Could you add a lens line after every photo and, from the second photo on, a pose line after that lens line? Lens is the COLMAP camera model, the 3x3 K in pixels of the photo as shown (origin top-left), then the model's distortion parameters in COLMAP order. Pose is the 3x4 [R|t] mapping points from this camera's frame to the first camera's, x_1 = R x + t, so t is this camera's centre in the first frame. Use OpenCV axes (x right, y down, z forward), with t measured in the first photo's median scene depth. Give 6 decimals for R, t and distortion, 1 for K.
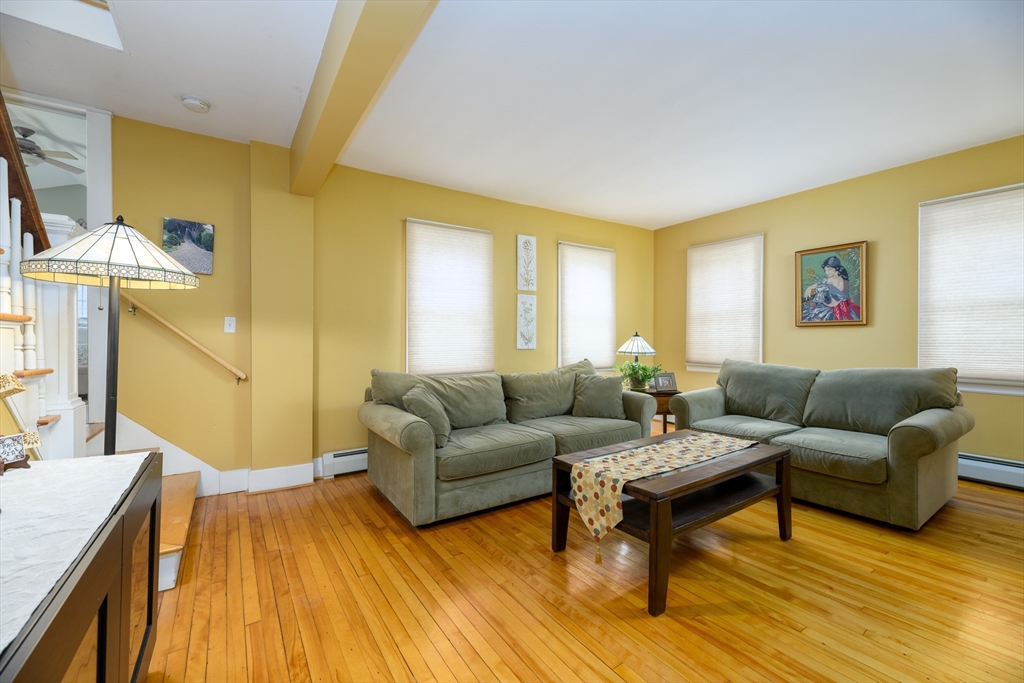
lens RADIAL K [[414.9, 0, 501.9], [0, 414.9, 336.7], [0, 0, 1]] dist [0.004377, 0.000150]
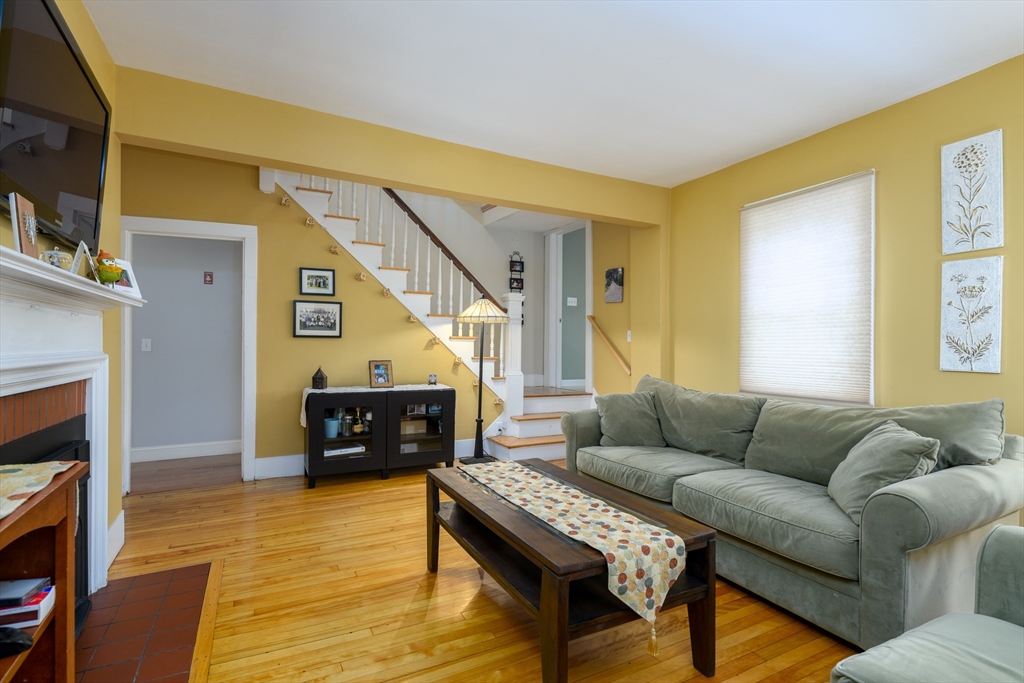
lens RADIAL K [[479.7, 0, 508.3], [0, 479.7, 344.3], [0, 0, 1]] dist [-0.038626, 0.000324]
pose [[-0.113599, -0.000145, -0.993527, 0.697444], [-0.001938, 0.999998, 0.000075, -0.000757], [0.993525, 0.001934, -0.113599, 0.557371]]
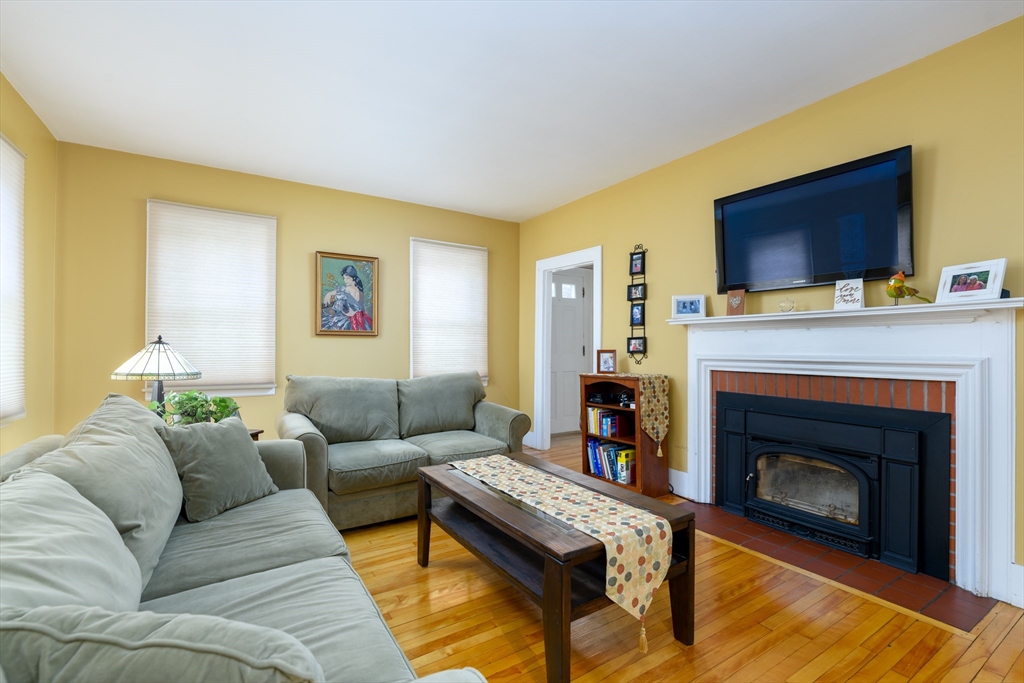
lens RADIAL K [[464.7, 0, 507.7], [0, 464.7, 343.9], [0, 0, 1]] dist [0.002608, -0.000149]
pose [[0.007394, 0.010504, 0.999917, -0.303587], [-0.008496, 0.999909, -0.010441, 0.002000], [-0.999937, -0.008418, 0.007483, 0.613264]]
